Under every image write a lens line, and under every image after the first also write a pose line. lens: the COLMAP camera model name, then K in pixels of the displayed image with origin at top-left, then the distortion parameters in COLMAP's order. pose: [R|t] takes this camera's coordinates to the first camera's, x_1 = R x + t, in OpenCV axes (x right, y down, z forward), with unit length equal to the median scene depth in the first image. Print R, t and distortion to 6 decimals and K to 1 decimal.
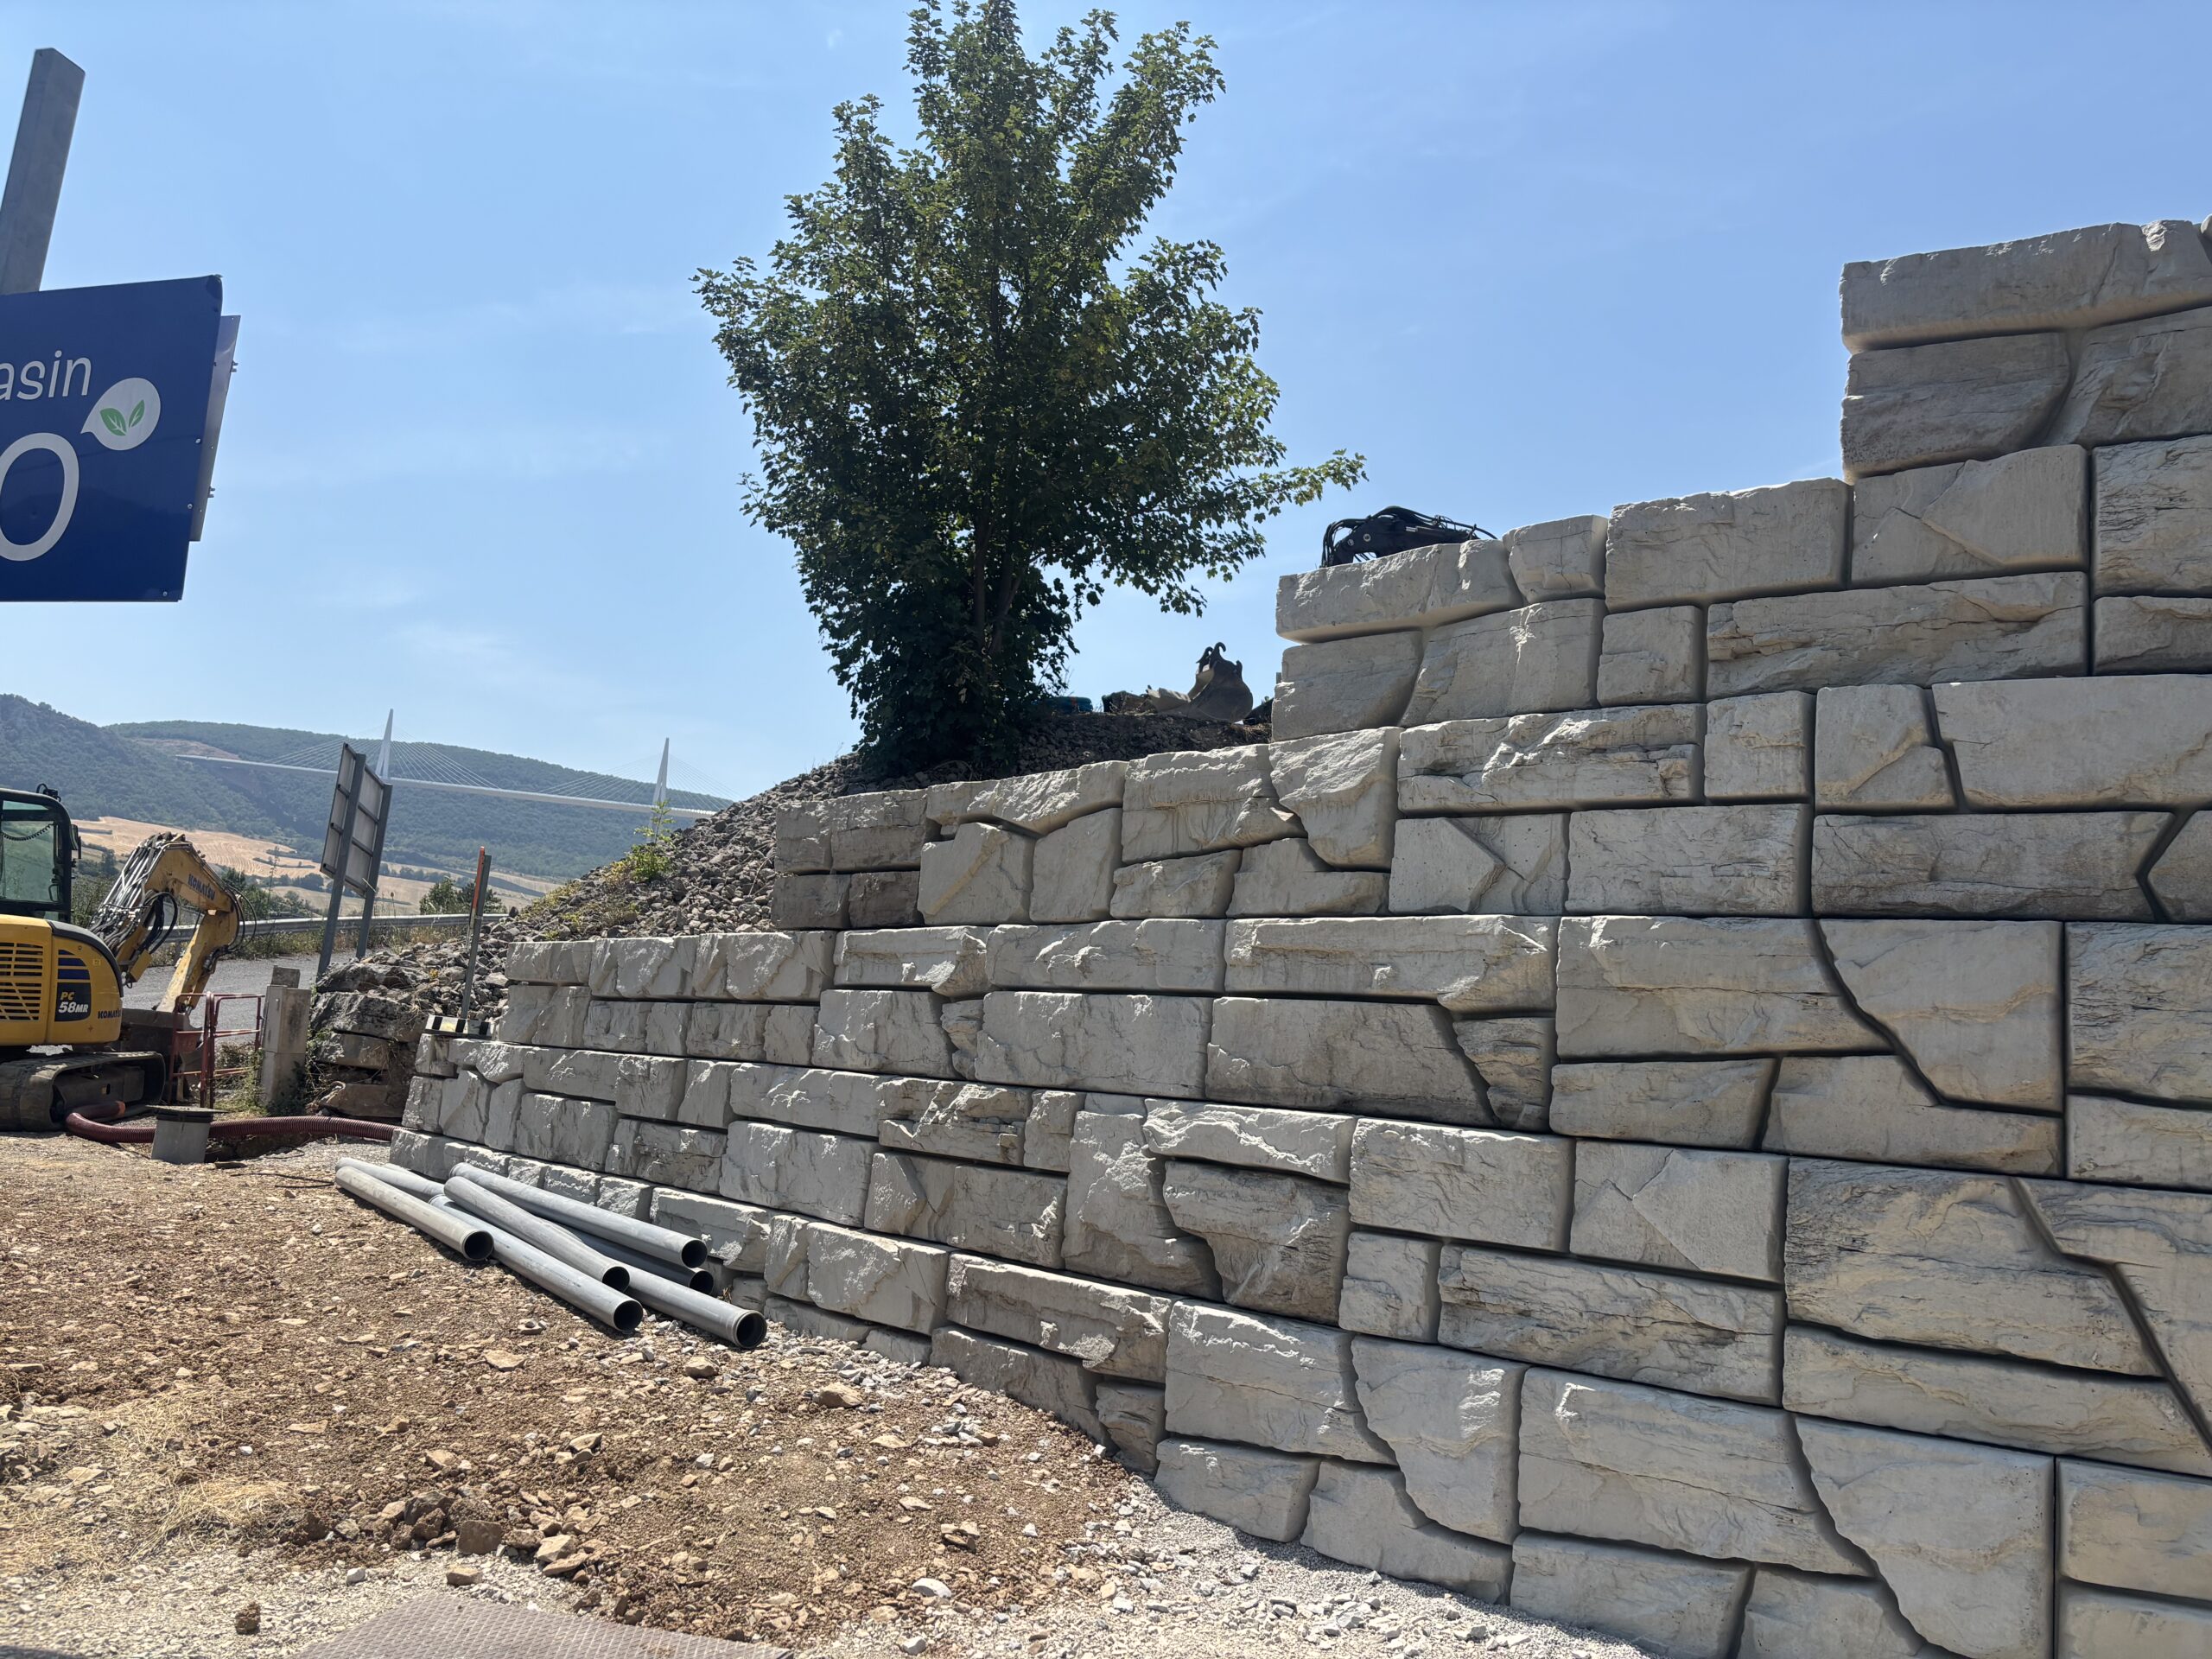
lens RADIAL K [[1694.5, 0, 1106.0], [0, 1694.5, 829.5], [0, 0, 1]] dist [0.063081, -0.077356]
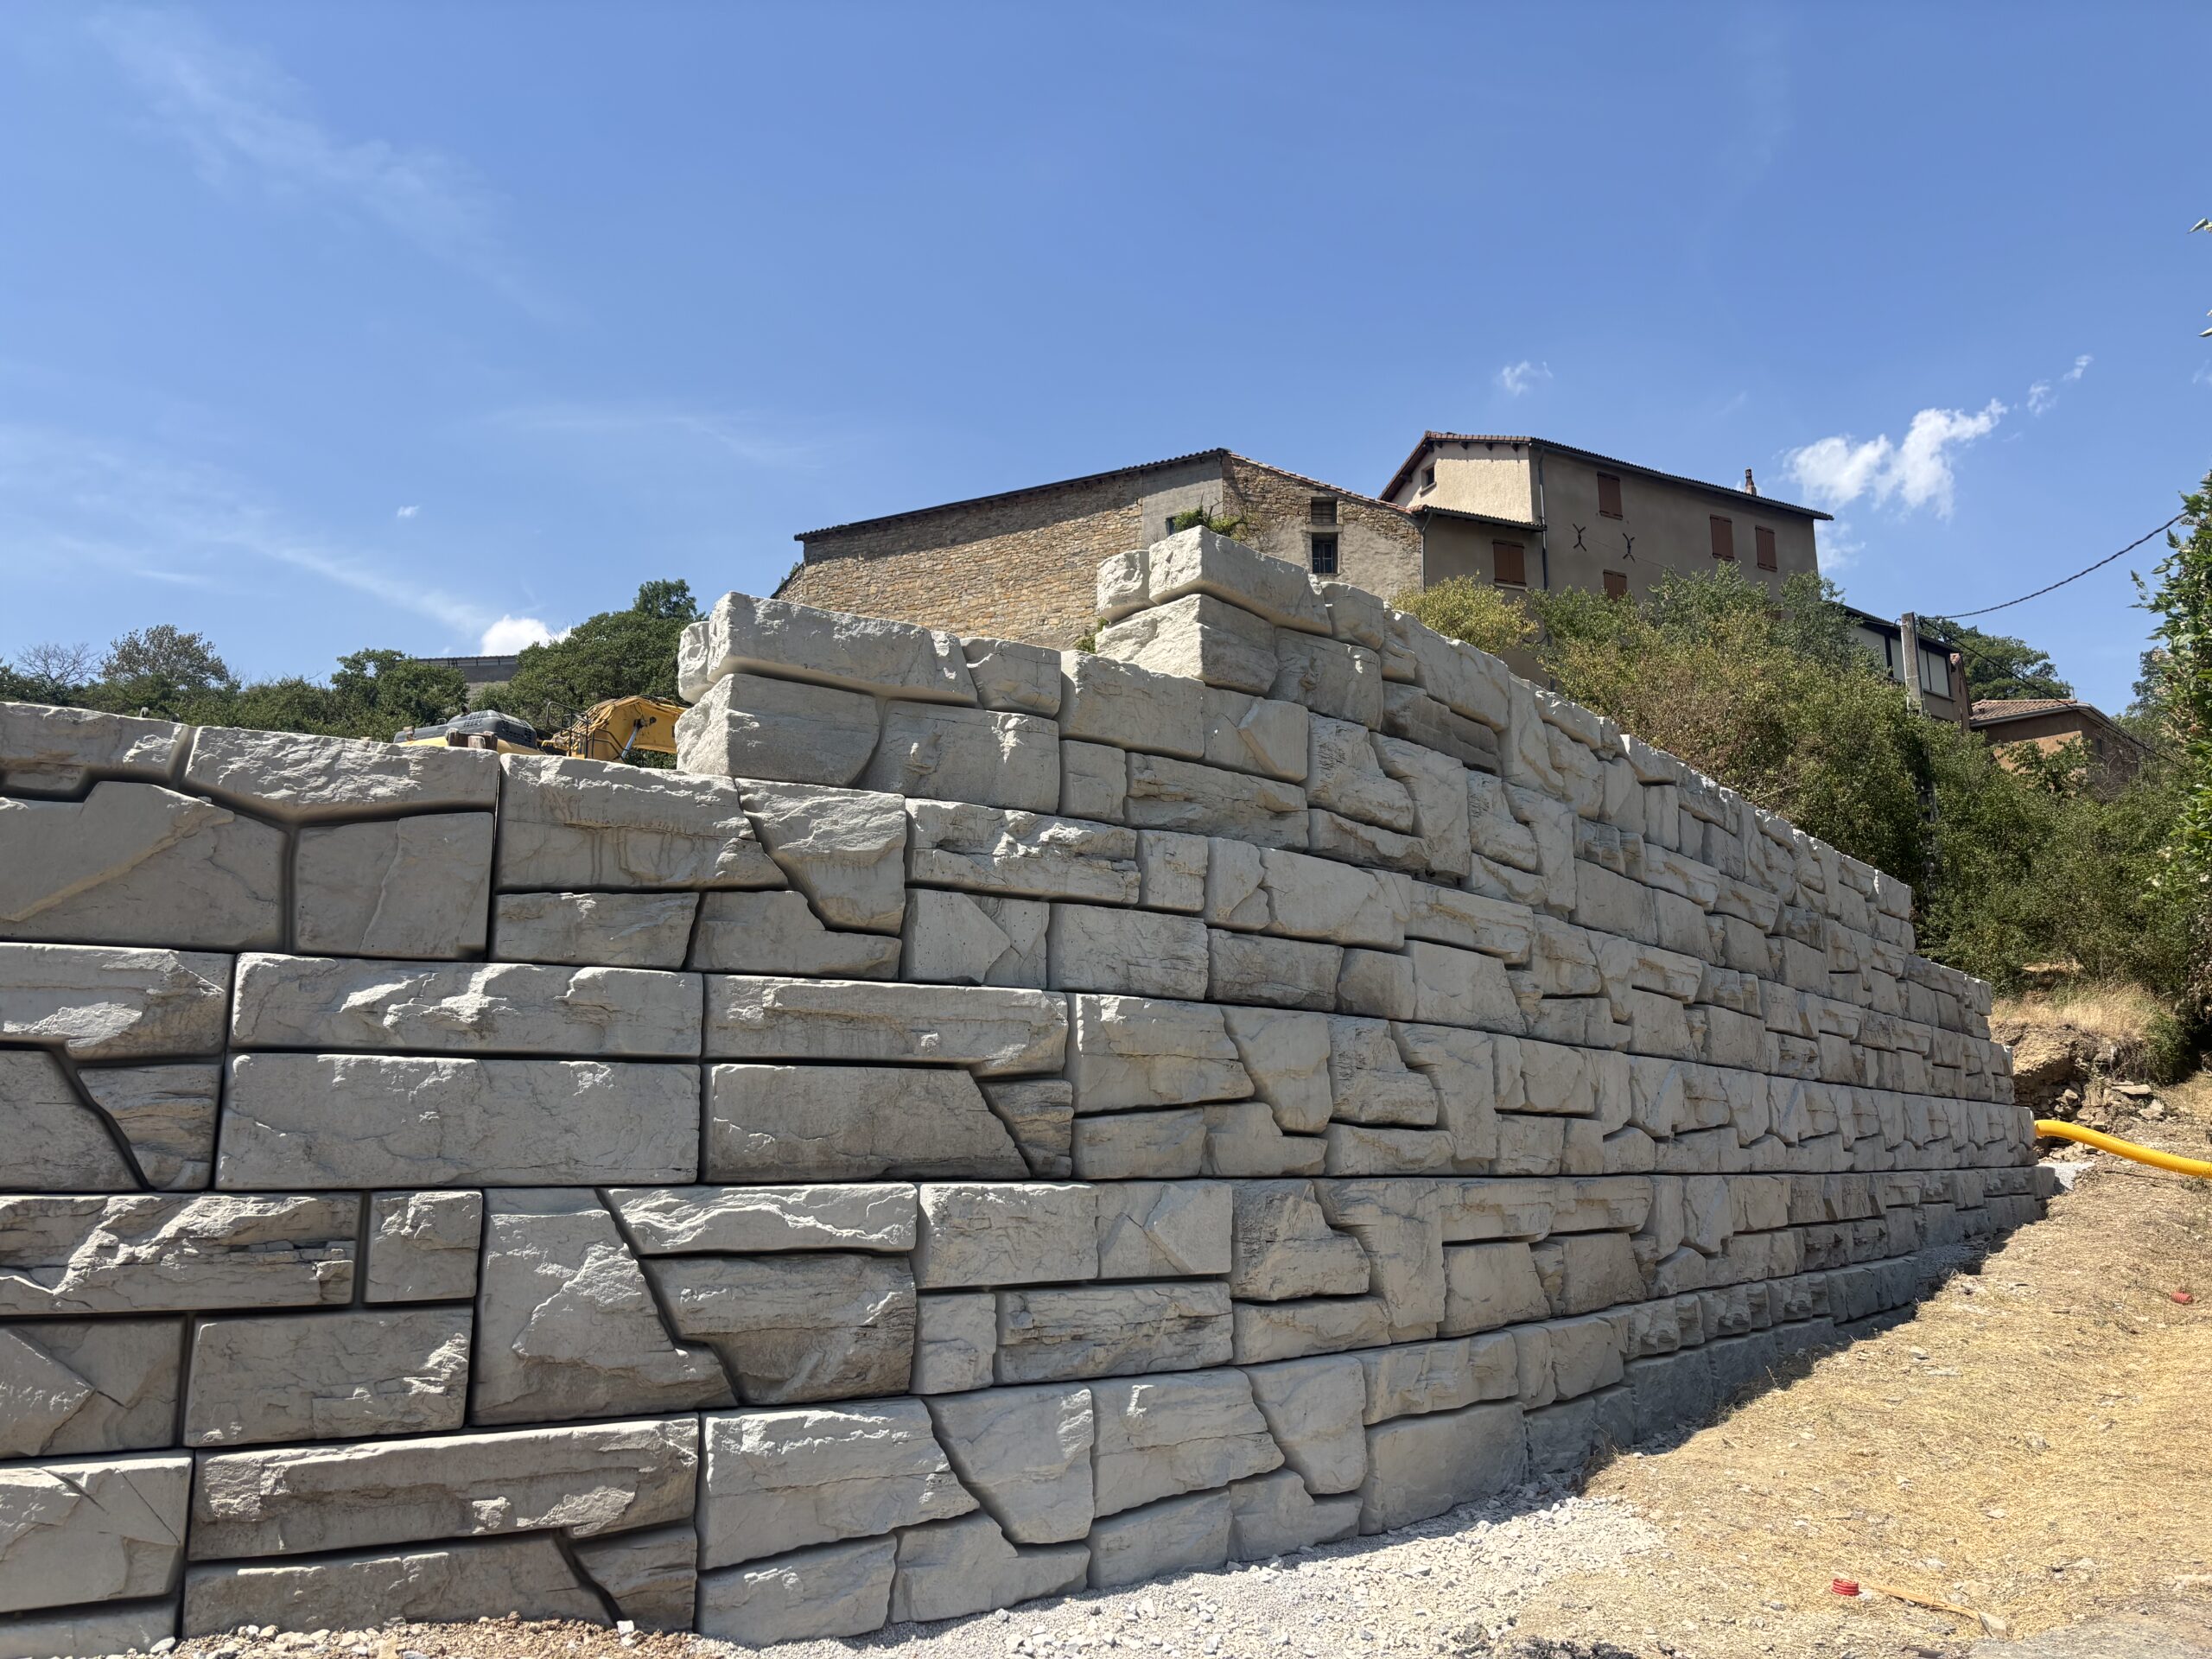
lens RADIAL K [[1694.5, 0, 1106.0], [0, 1694.5, 829.5], [0, 0, 1]] dist [0.063081, -0.077356]
pose [[0.244272, 0.102269, 0.964299, -0.809716], [-0.122162, 0.989746, -0.074022, 0.021079], [-0.961981, -0.099719, 0.254261, 0.642523]]
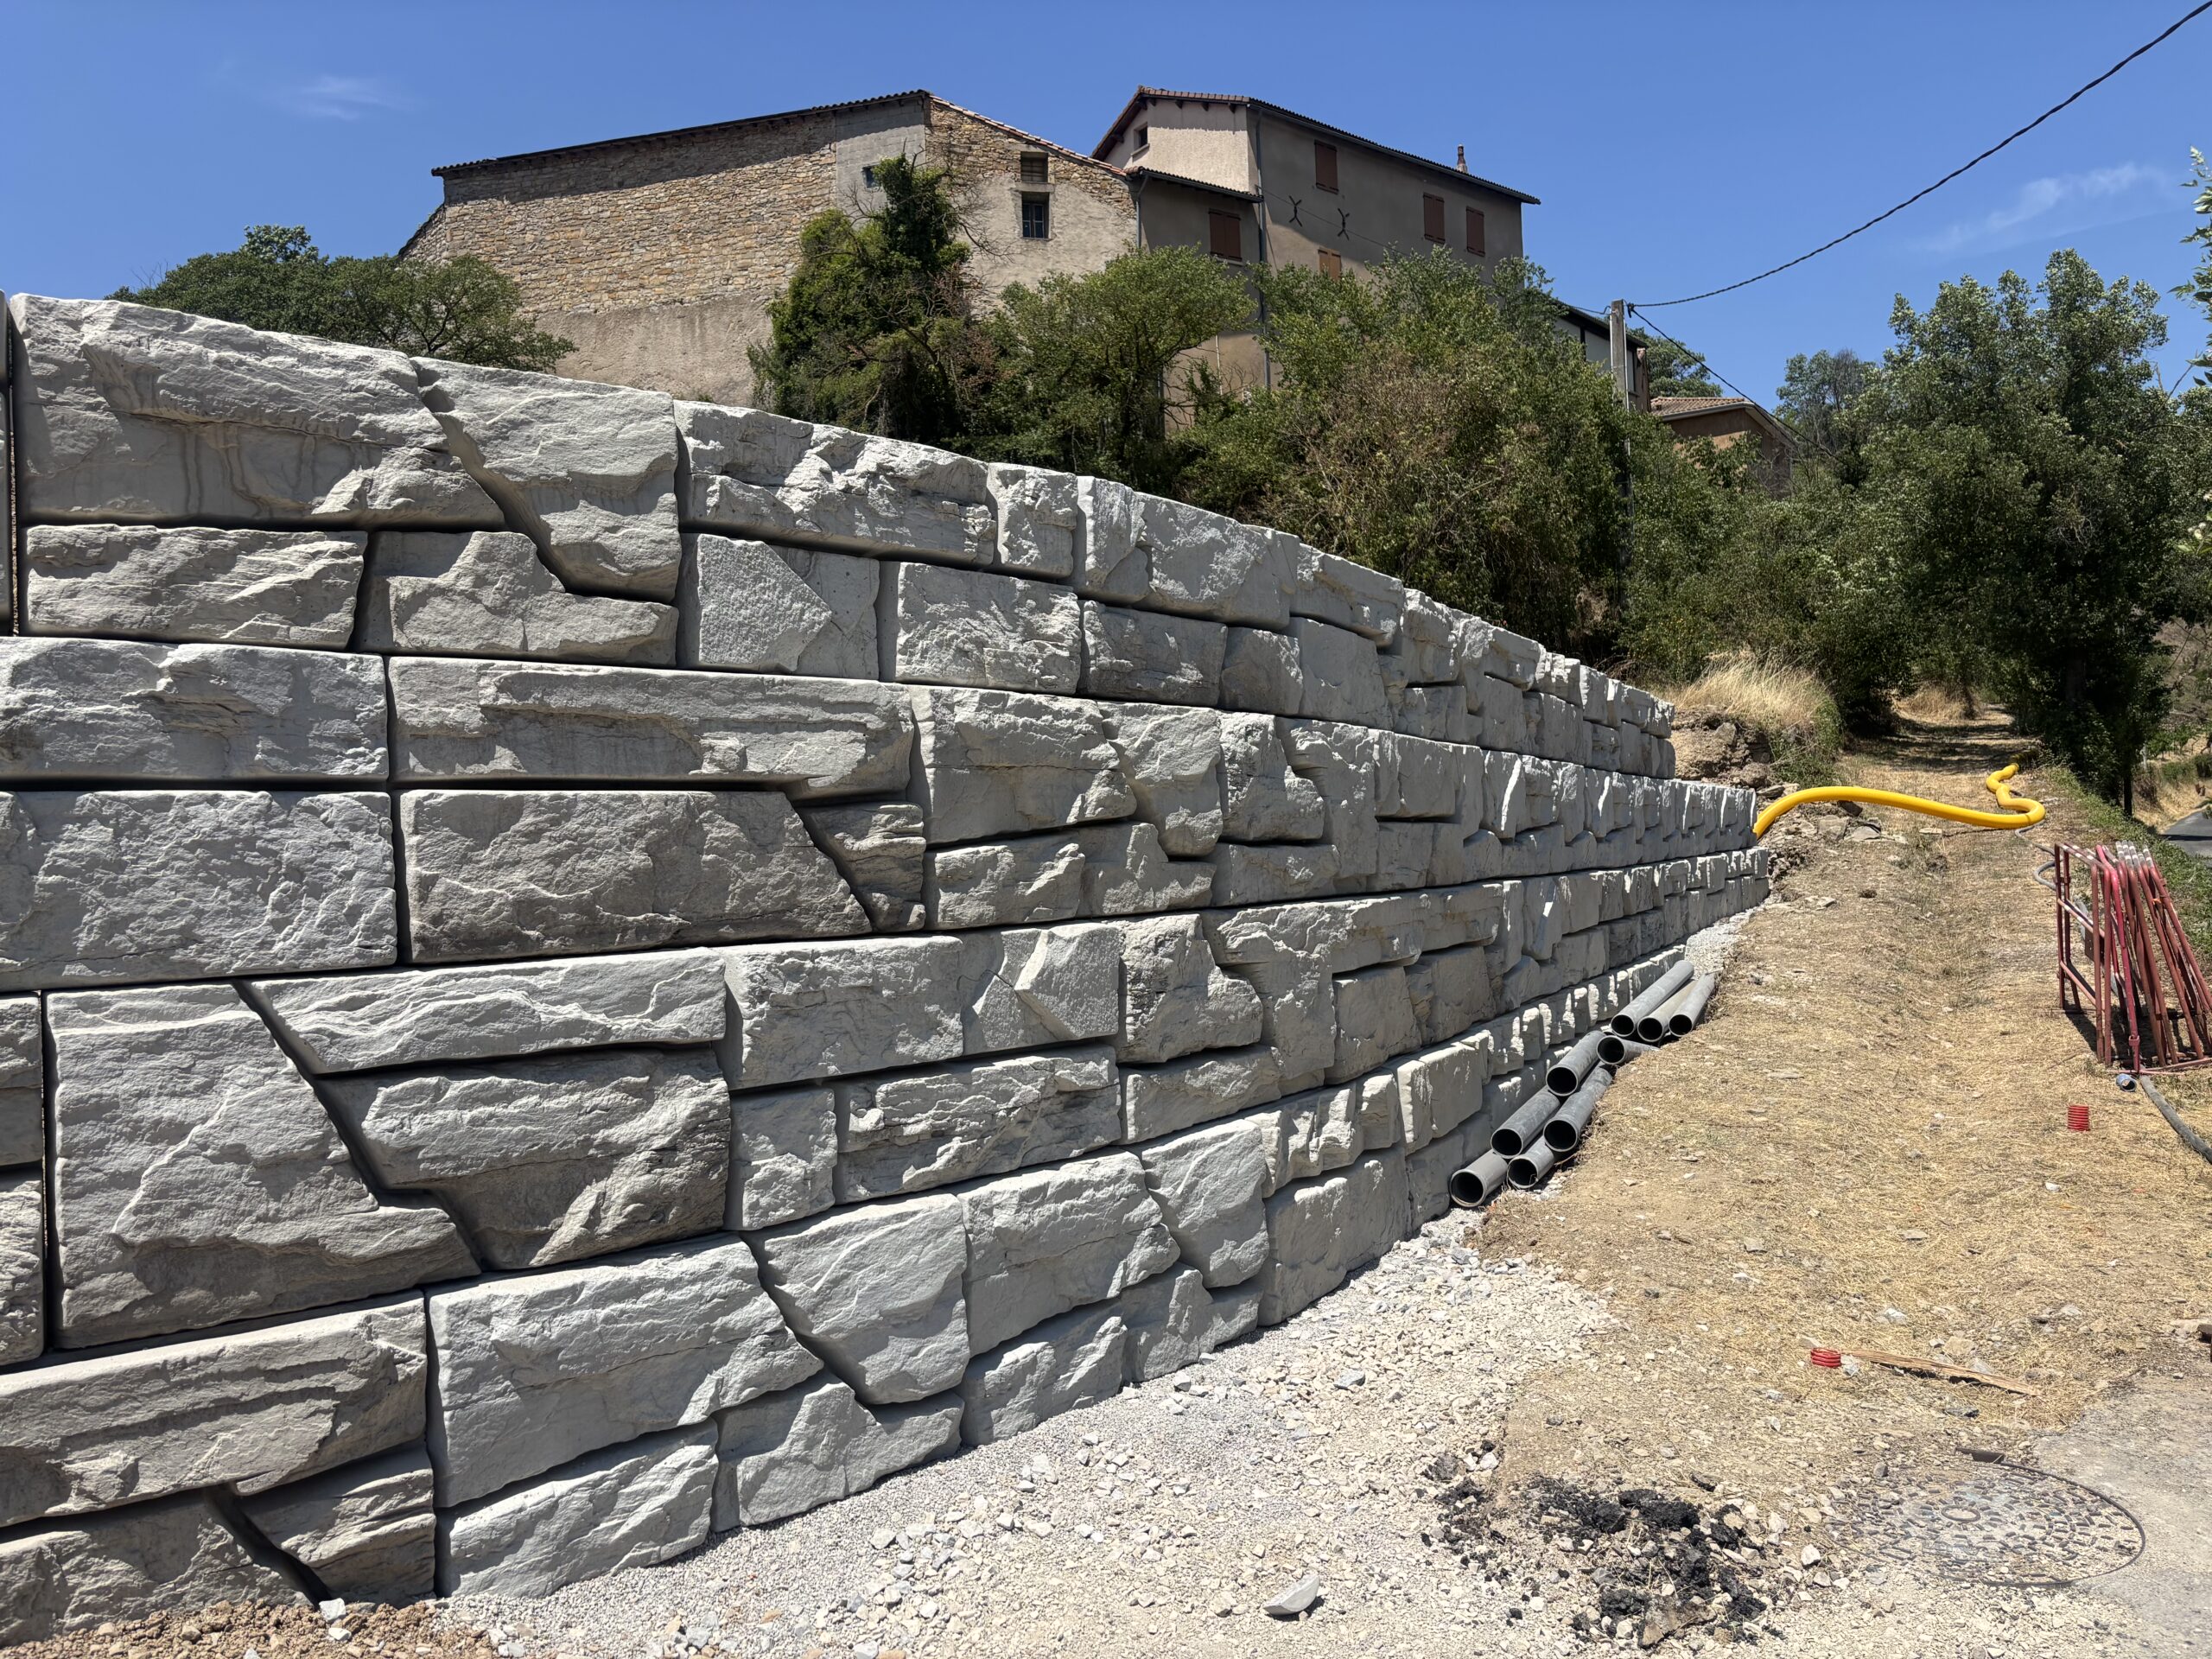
lens RADIAL K [[1694.5, 0, 1106.0], [0, 1694.5, 829.5], [0, 0, 1]] dist [0.063081, -0.077356]
pose [[0.066858, -0.074387, 0.994986, -0.550694], [-0.116595, 0.989802, 0.081834, 0.039238], [-0.990927, -0.121481, 0.057503, 0.786485]]
